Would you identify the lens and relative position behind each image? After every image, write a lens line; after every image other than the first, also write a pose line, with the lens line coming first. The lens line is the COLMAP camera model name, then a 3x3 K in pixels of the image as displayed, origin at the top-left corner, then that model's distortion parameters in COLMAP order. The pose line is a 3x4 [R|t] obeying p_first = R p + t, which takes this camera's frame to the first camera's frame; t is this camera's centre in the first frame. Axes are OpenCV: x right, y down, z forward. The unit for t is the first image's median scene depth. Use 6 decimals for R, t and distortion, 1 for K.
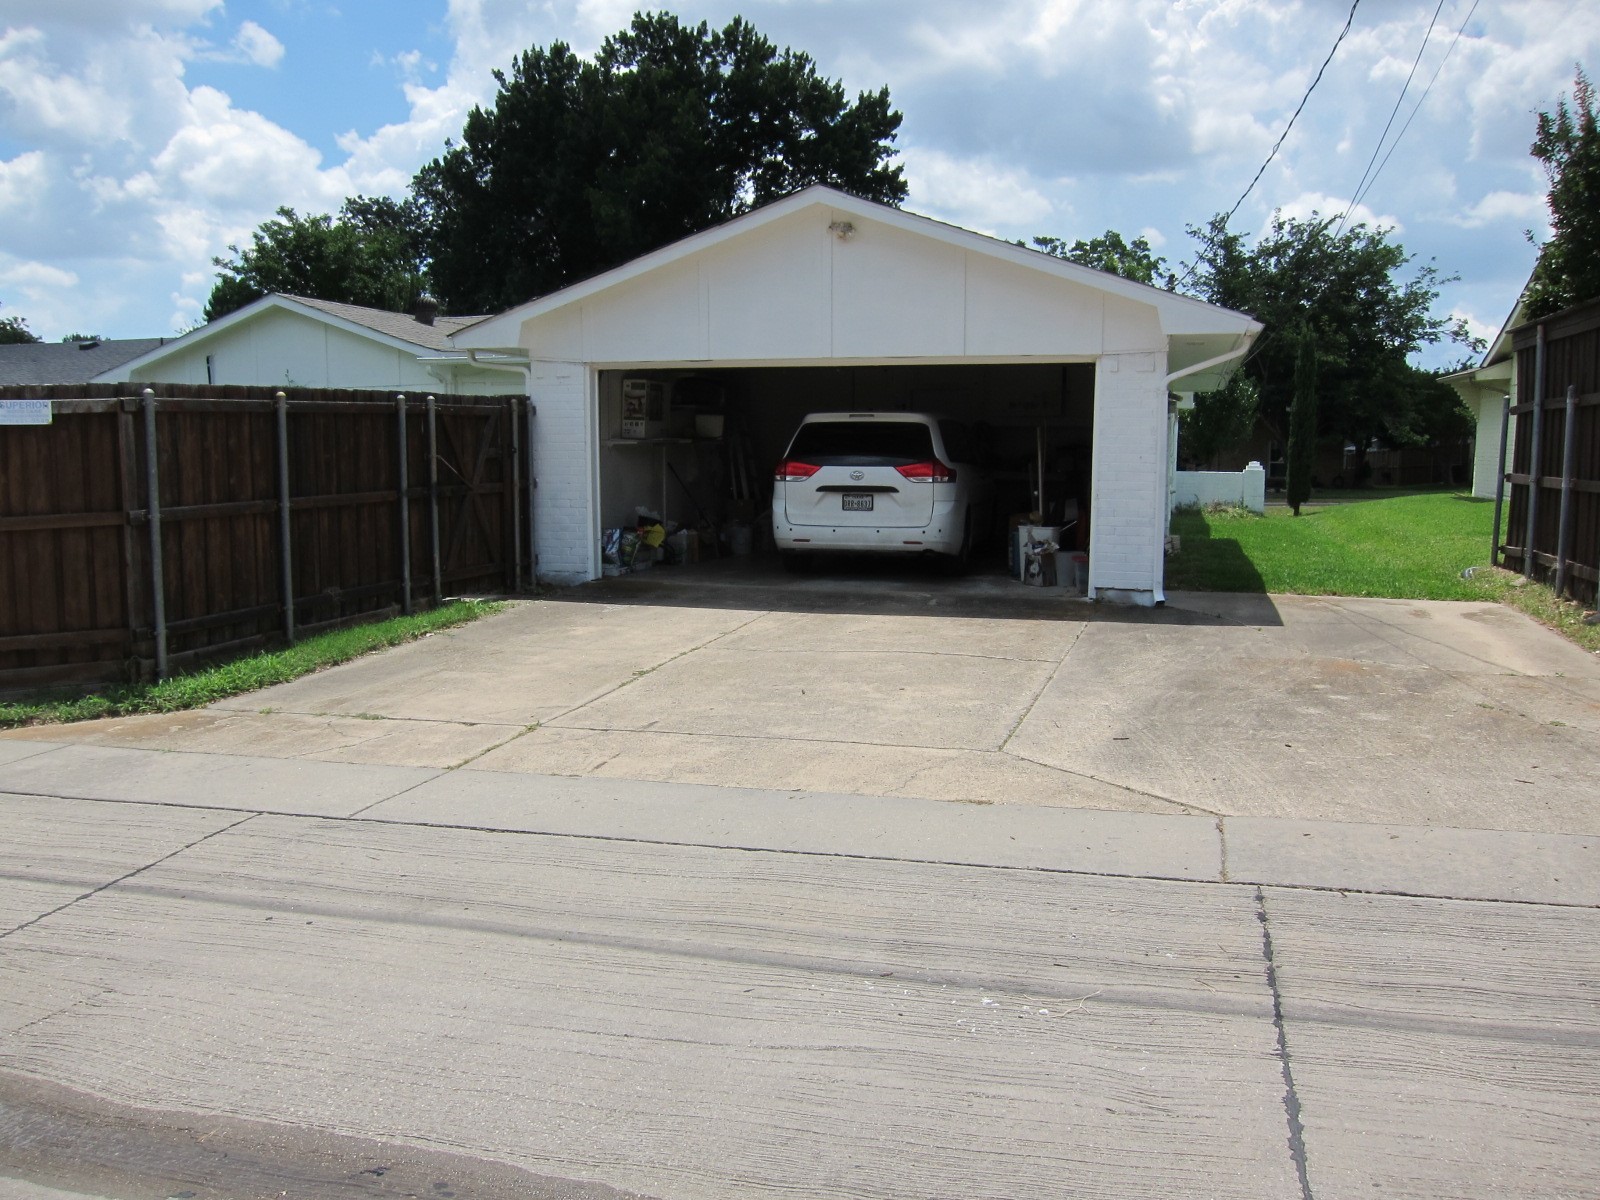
lens RADIAL K [[1368.3, 0, 800.0], [0, 1368.3, 600.0], [0, 0, 1]] dist [-0.058450, 0.007620]
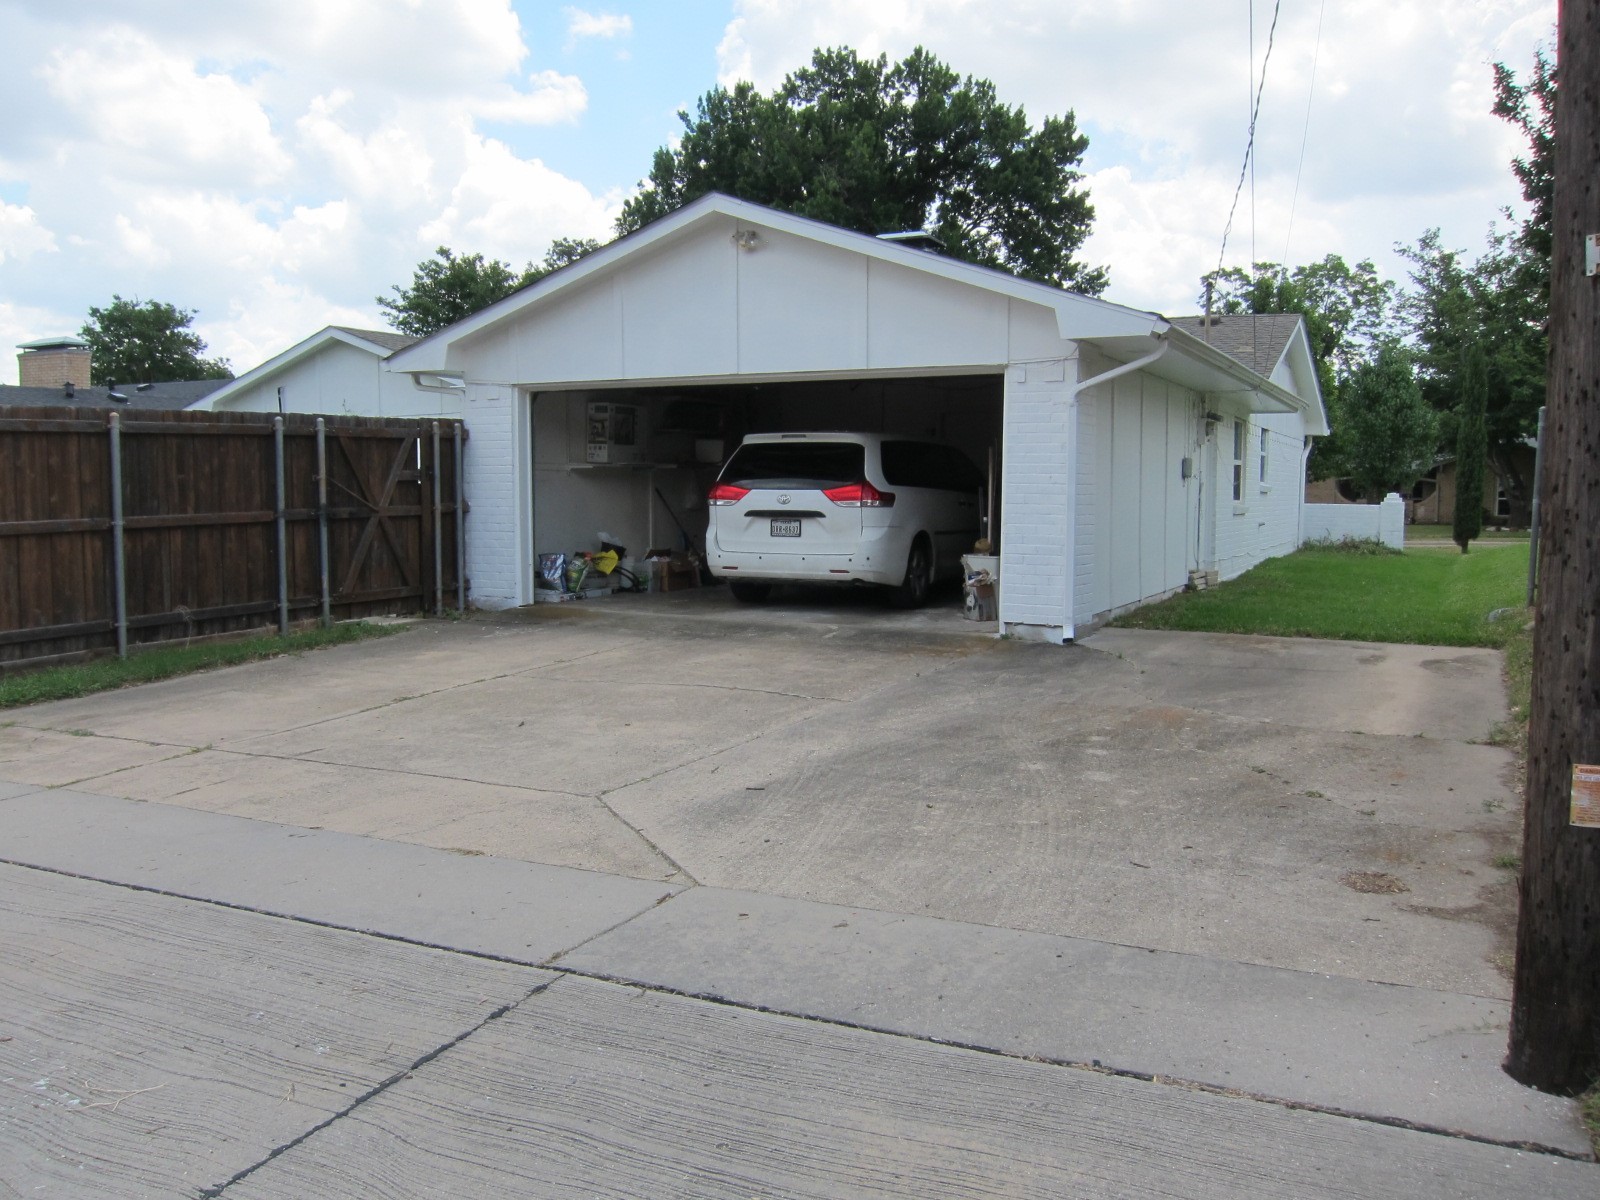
lens RADIAL K [[1368.3, 0, 800.0], [0, 1368.3, 600.0], [0, 0, 1]] dist [-0.058450, 0.007620]
pose [[0.982294, 0.016419, -0.186625, 0.171503], [-0.021424, 0.999462, -0.024832, 0.000943], [0.186117, 0.028390, 0.982117, 0.059224]]
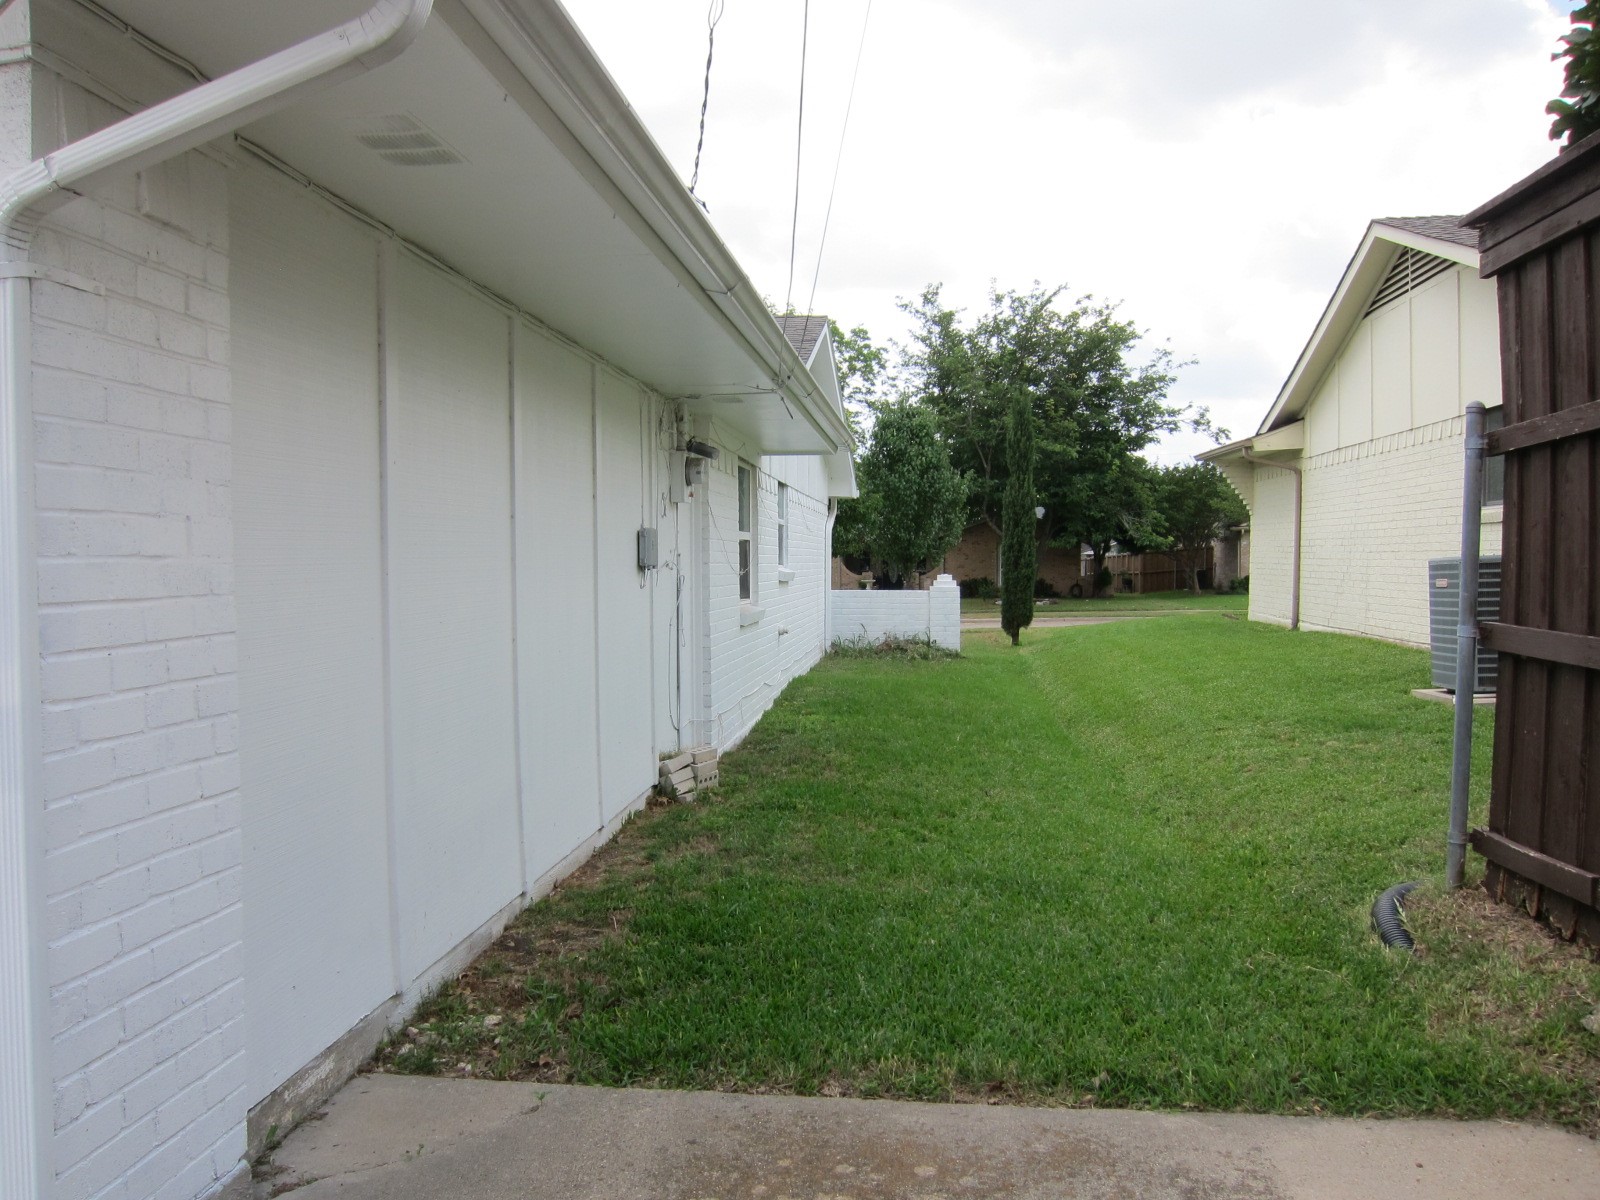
lens RADIAL K [[1339.7, 0, 800.0], [0, 1339.7, 600.0], [0, 0, 1]] dist [-0.069547, 0.001230]
pose [[0.985806, -0.012192, 0.167446, 0.226537], [0.025170, 0.996820, -0.075605, -0.060659], [-0.165991, 0.078747, 0.982978, 0.533376]]
